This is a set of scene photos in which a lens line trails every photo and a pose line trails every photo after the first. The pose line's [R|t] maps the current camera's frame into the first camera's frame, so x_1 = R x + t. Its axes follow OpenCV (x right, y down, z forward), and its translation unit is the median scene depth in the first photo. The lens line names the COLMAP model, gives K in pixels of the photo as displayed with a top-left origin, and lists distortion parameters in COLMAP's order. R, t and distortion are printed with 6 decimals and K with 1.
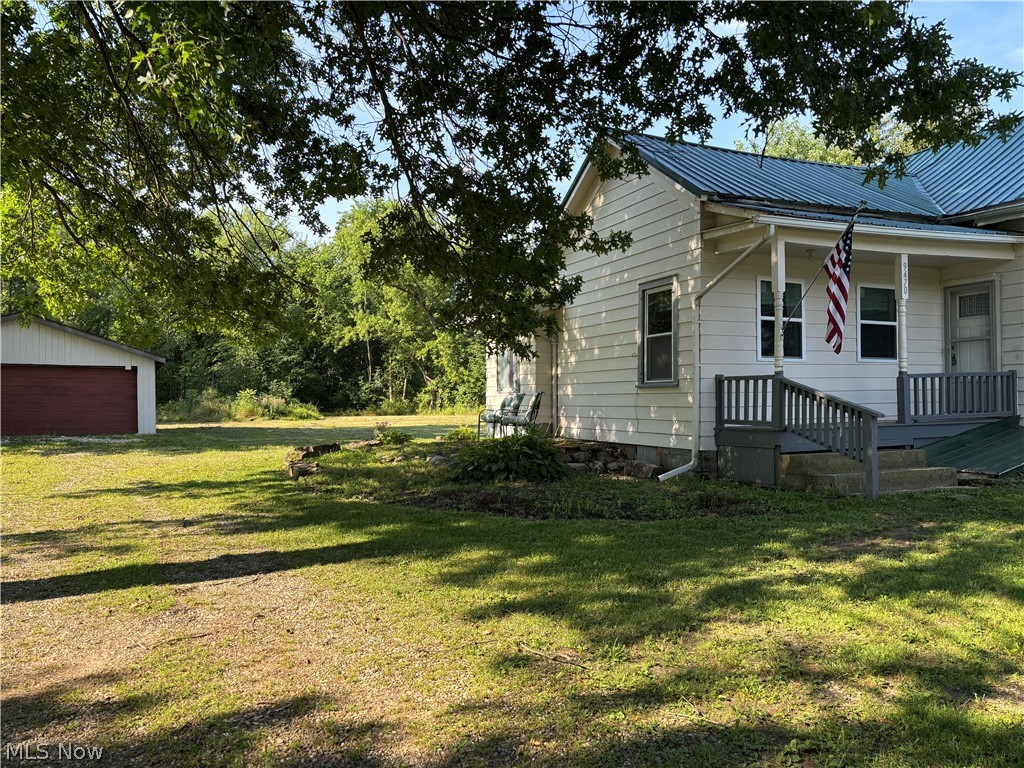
lens RADIAL K [[753.1, 0, 515.4], [0, 753.1, 392.3], [0, 0, 1]] dist [0.002214, -0.034661]
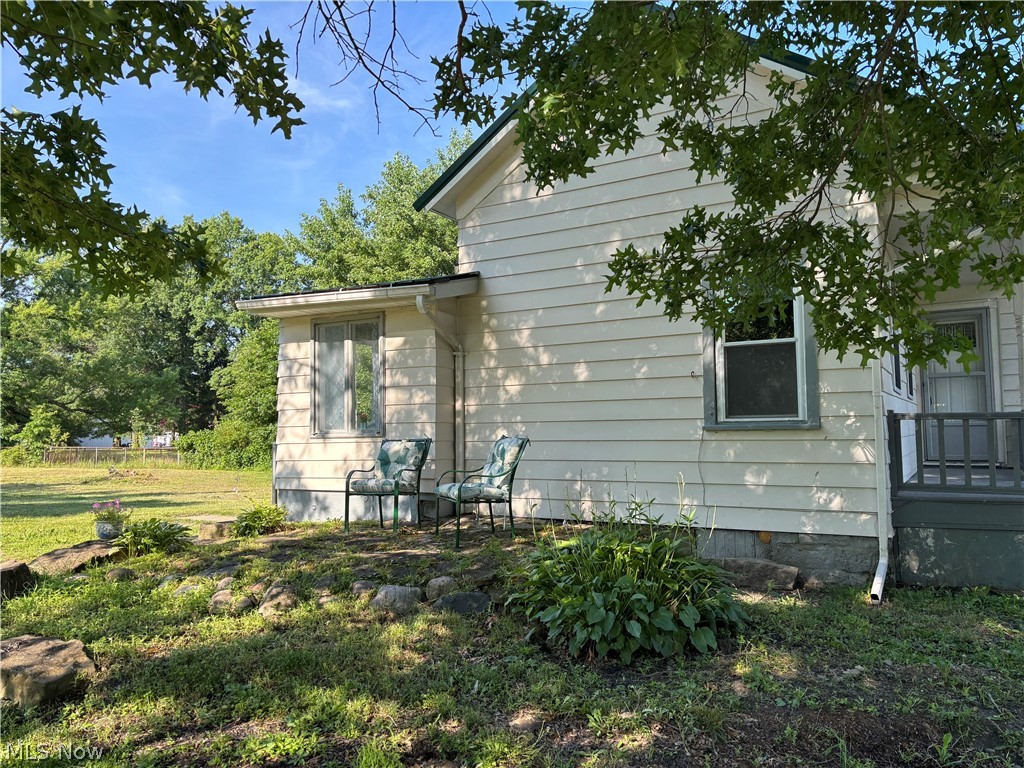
lens RADIAL K [[751.0, 0, 512.0], [0, 751.0, 384.0], [0, 0, 1]] dist [0.012139, -0.038813]
pose [[0.827967, 0.038543, 0.559451, -0.338008], [-0.002930, 0.997919, -0.064415, -0.004488], [-0.560770, 0.051695, 0.826356, 0.677728]]
